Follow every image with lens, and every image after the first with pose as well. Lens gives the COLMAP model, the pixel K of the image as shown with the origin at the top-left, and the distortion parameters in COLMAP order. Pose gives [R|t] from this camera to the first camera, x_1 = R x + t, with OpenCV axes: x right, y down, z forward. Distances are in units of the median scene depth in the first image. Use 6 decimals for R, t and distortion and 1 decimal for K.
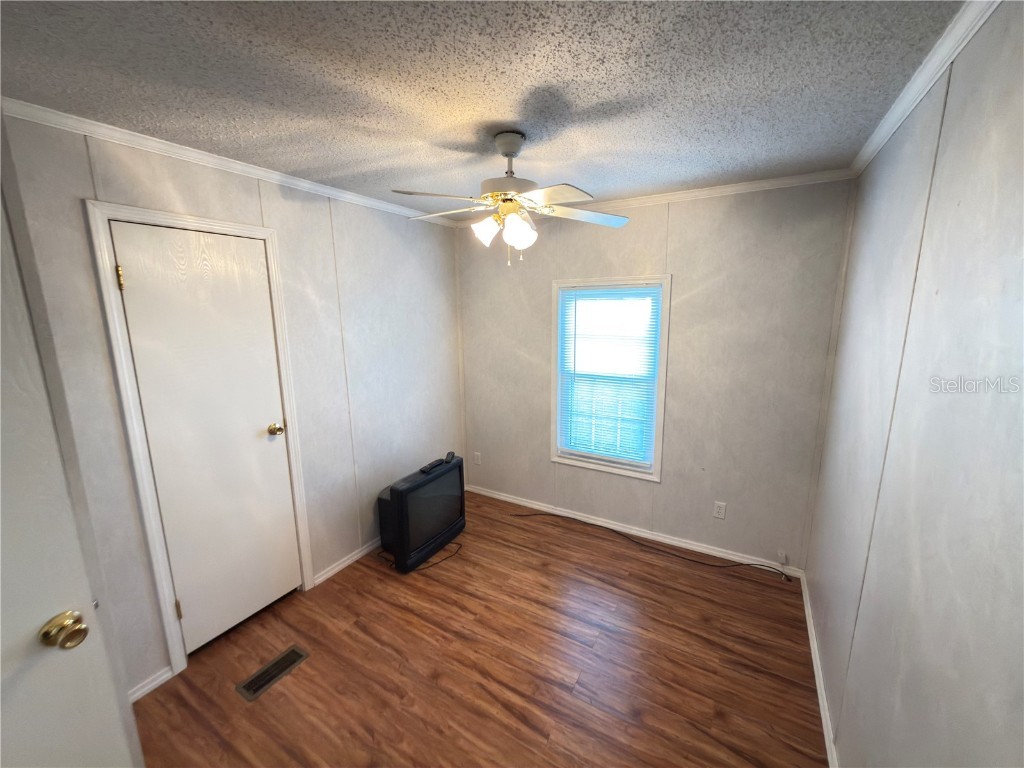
lens RADIAL K [[409.6, 0, 509.0], [0, 409.6, 383.6], [0, 0, 1]] dist [0.000244, 0.000158]
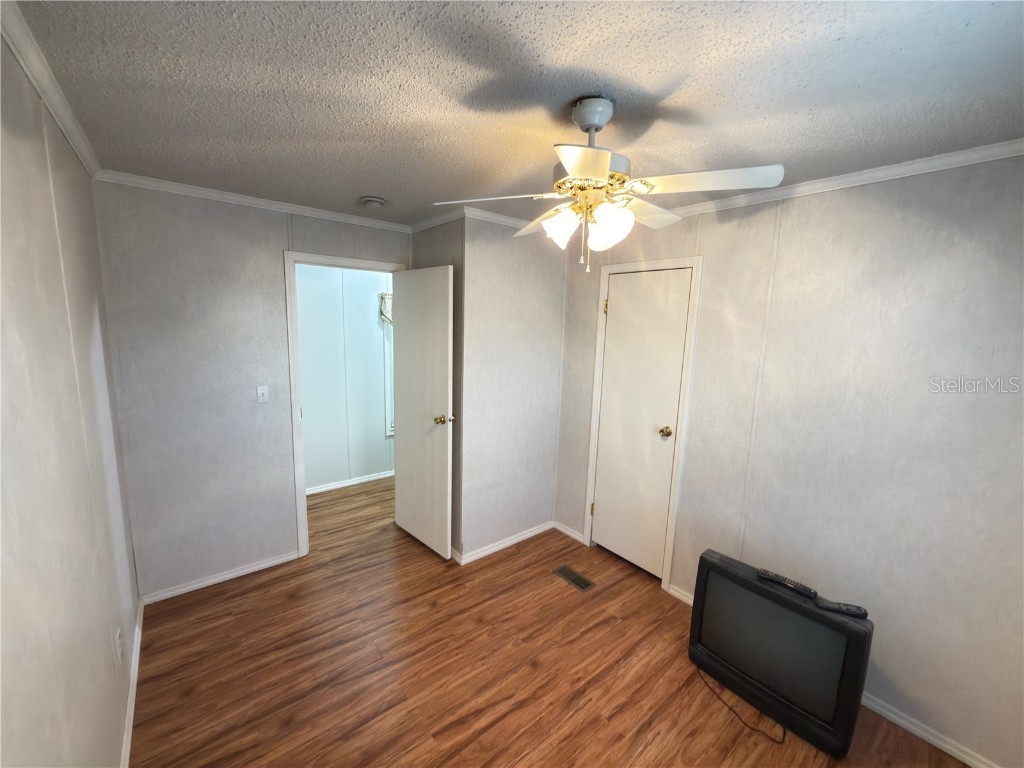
lens RADIAL K [[409.6, 0, 515.6], [0, 409.6, 380.9], [0, 0, 1]] dist [0.000244, 0.000158]
pose [[-0.341309, 0.133585, -0.930410, 0.689970], [-0.204712, 0.955525, 0.212287, -0.198984], [0.917388, 0.262921, -0.298783, 1.011640]]
